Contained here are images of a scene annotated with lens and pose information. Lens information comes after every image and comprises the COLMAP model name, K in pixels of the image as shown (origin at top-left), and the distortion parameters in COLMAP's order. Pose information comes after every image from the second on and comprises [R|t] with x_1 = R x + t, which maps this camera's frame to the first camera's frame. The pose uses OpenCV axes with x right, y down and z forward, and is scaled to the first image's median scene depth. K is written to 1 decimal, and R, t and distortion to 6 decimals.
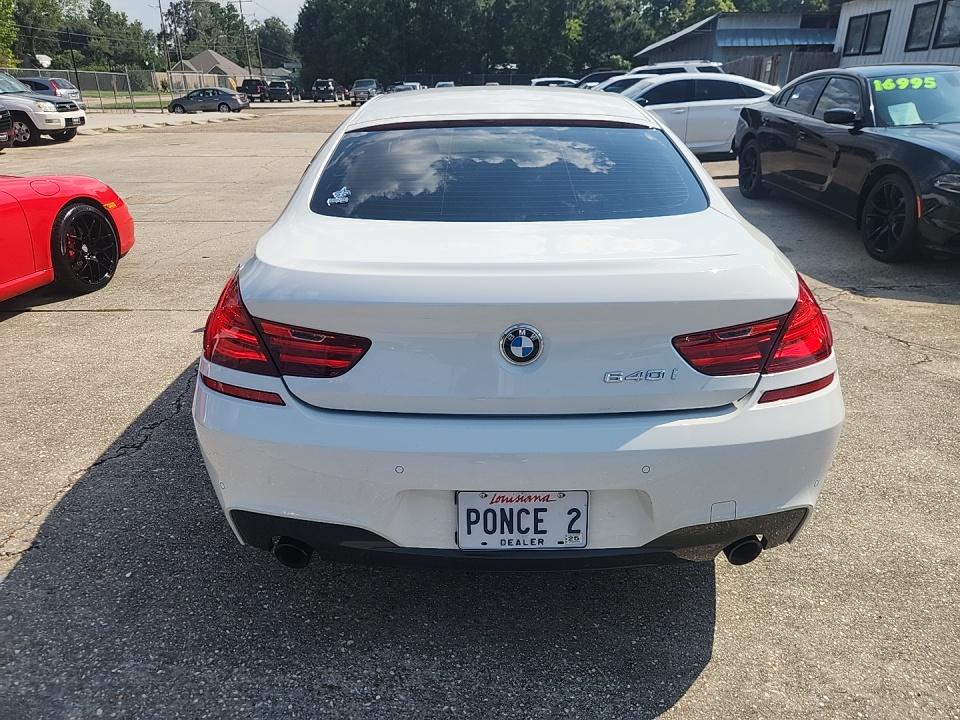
lens RADIAL K [[658.3, 0, 474.1], [0, 658.3, 358.1], [0, 0, 1]] dist [0.003801, -0.006375]
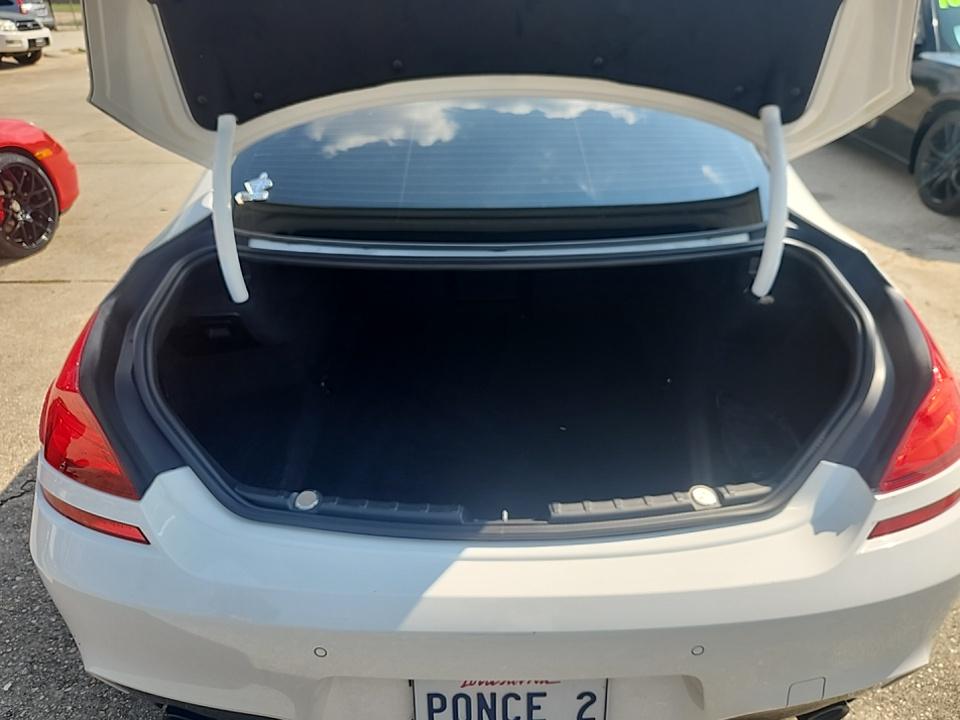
lens RADIAL K [[666.4, 0, 476.8], [0, 666.4, 358.3], [0, 0, 1]] dist [-0.009949, -0.004753]
pose [[0.999980, -0.000360, -0.006255, 0.005692], [0.001044, 0.993953, 0.109801, -0.024020], [0.006178, -0.109805, 0.993934, 0.047025]]
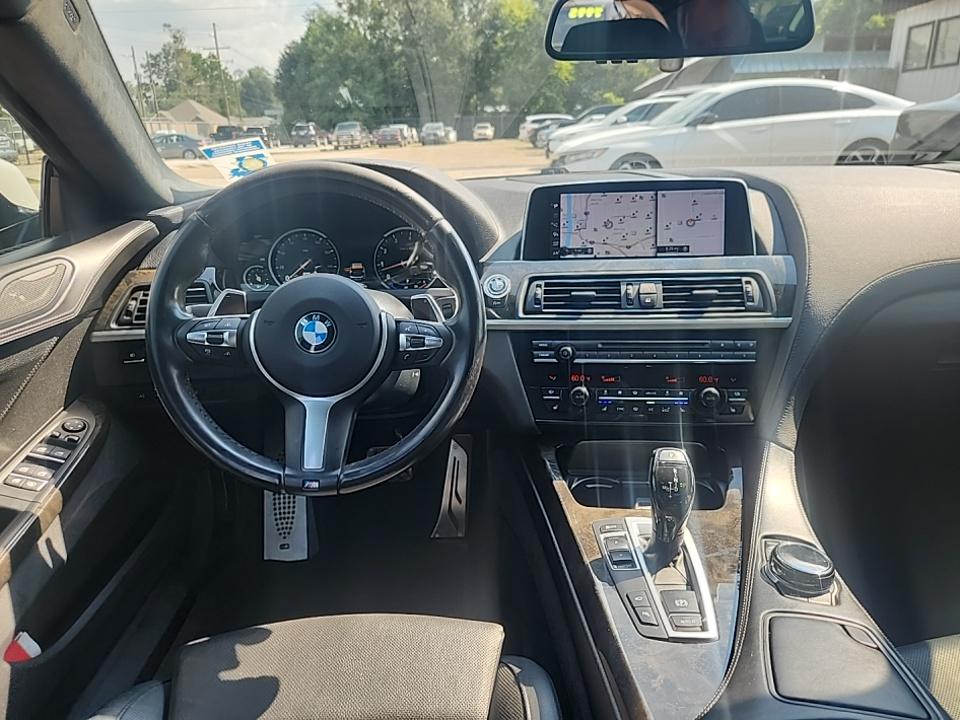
lens RADIAL K [[658.3, 0, 474.1], [0, 658.3, 358.1], [0, 0, 1]] dist [0.003801, -0.006375]
pose [[0.999498, -0.029943, 0.010330, -0.021087], [0.030524, 0.997631, -0.061657, -0.088441], [-0.008459, 0.061941, 0.998044, 0.292803]]
